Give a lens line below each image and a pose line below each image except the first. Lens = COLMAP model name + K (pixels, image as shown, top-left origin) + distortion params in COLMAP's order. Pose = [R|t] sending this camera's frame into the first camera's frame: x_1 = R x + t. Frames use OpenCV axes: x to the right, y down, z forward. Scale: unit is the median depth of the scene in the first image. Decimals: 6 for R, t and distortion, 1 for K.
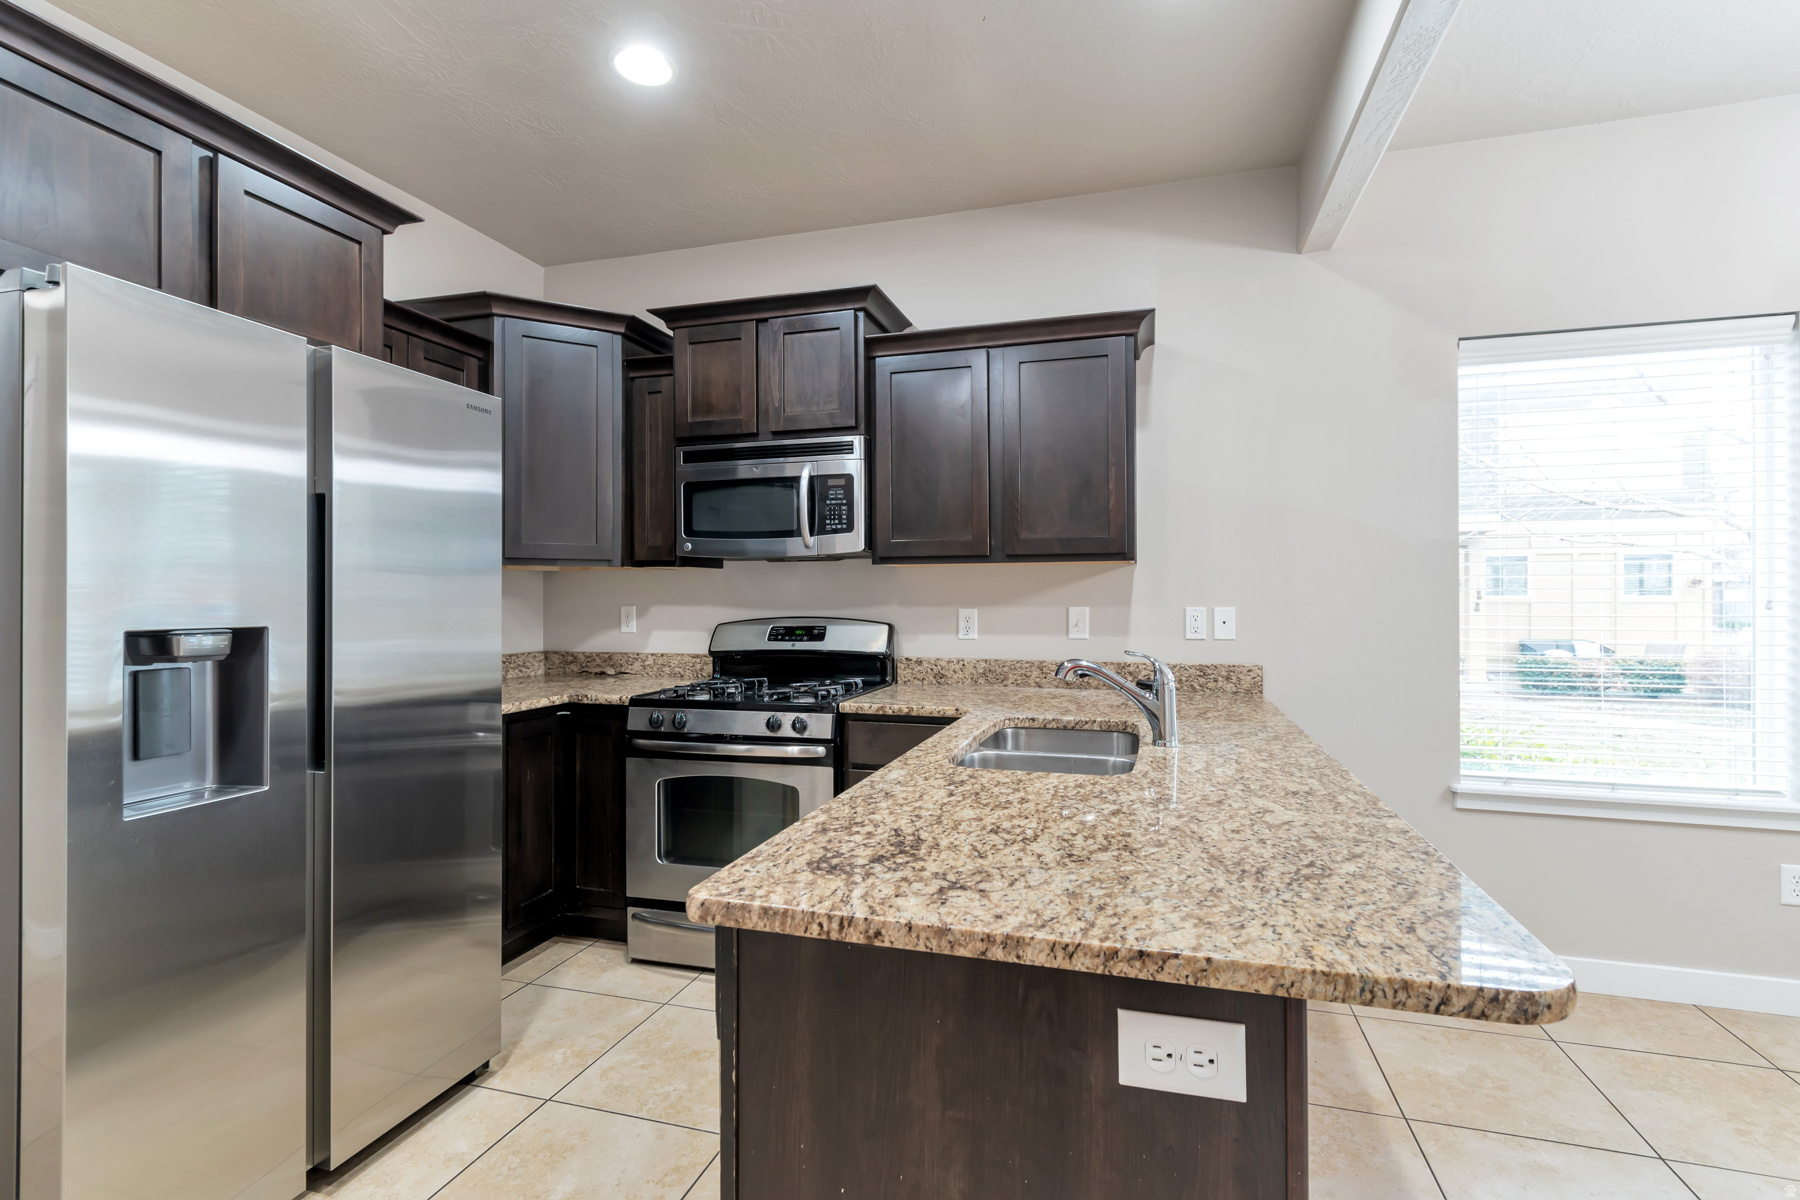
lens RADIAL K [[803.6, 0, 892.9], [0, 803.6, 611.4], [0, 0, 1]] dist [0.010435, -0.000680]
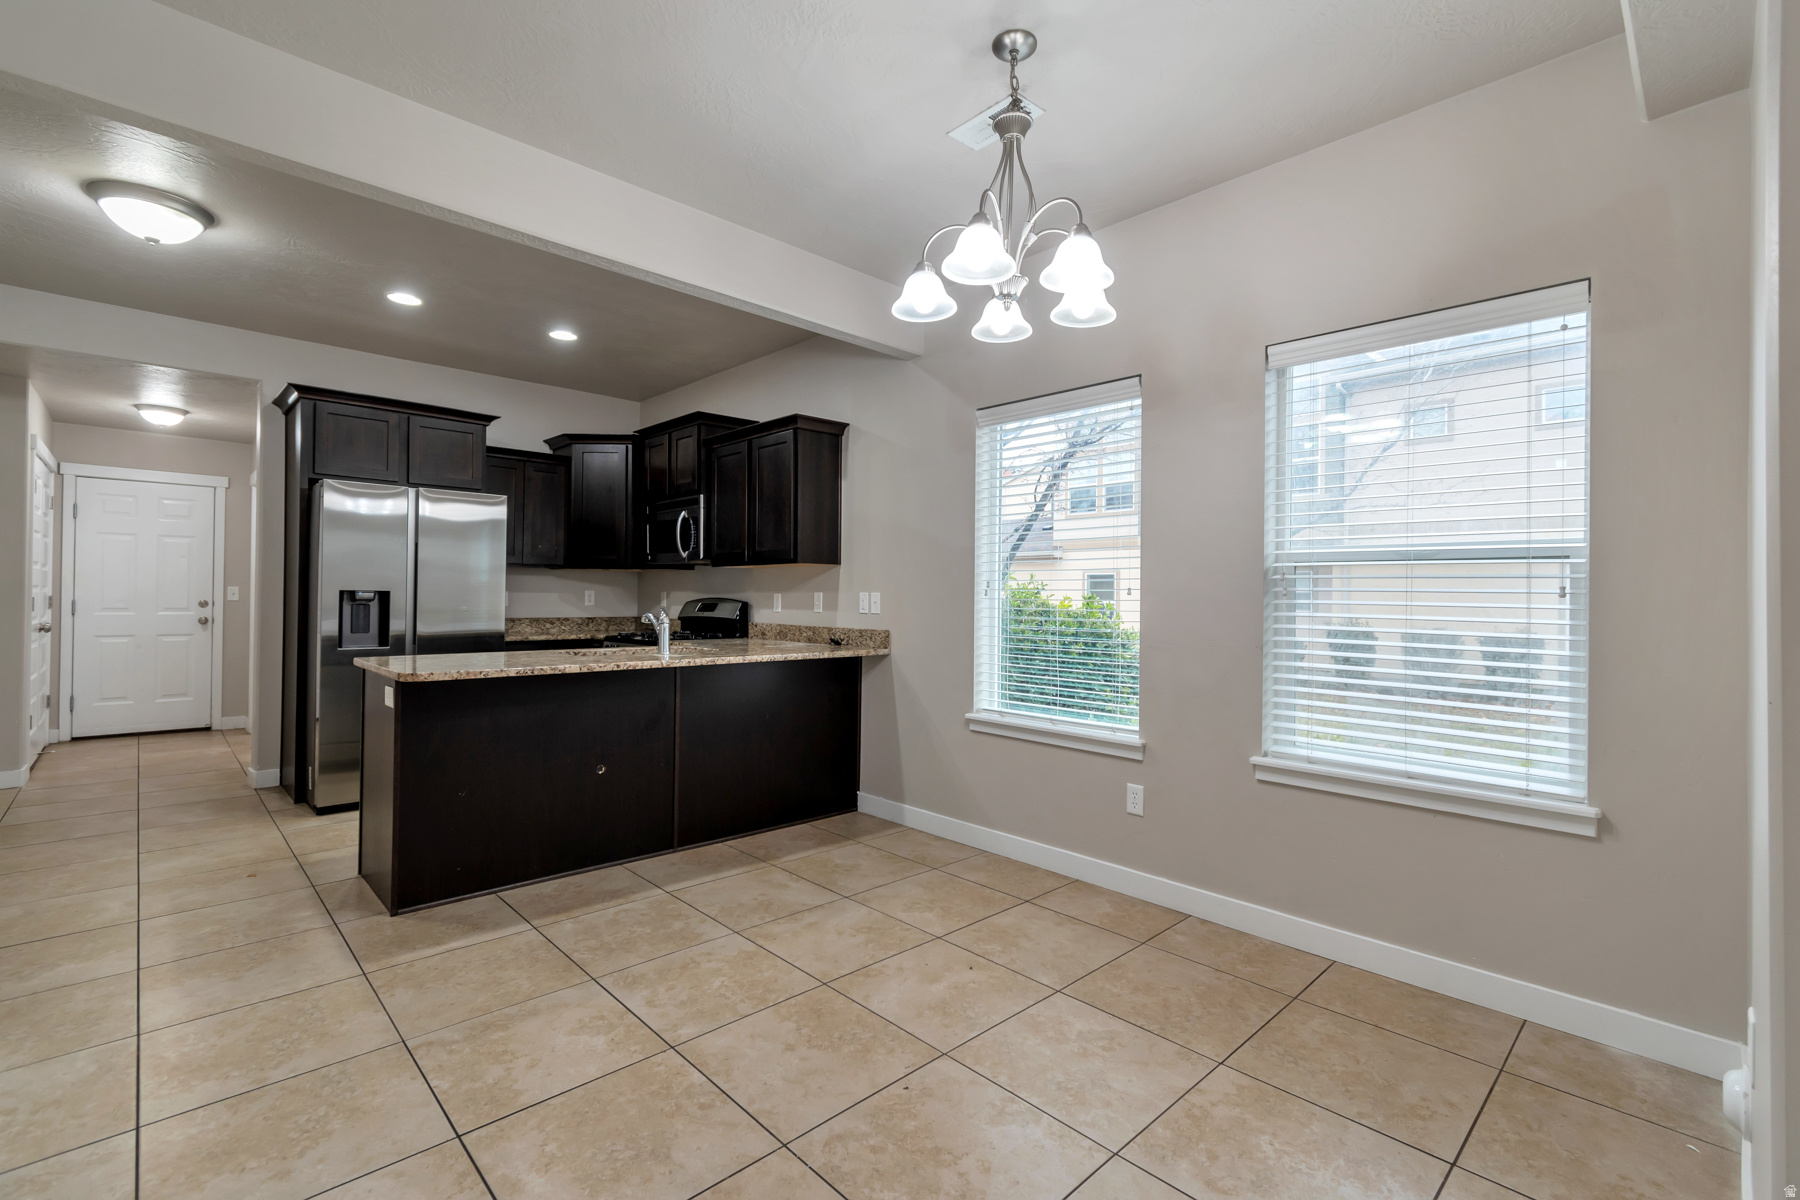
lens RADIAL K [[803.6, 0, 908.9], [0, 803.6, 614.2], [0, 0, 1]] dist [0.010435, -0.000680]
pose [[0.860449, 0.020800, -0.509112, 1.225604], [-0.020273, 0.999773, 0.006584, 0.023917], [0.509134, 0.004656, 0.860675, -0.284879]]
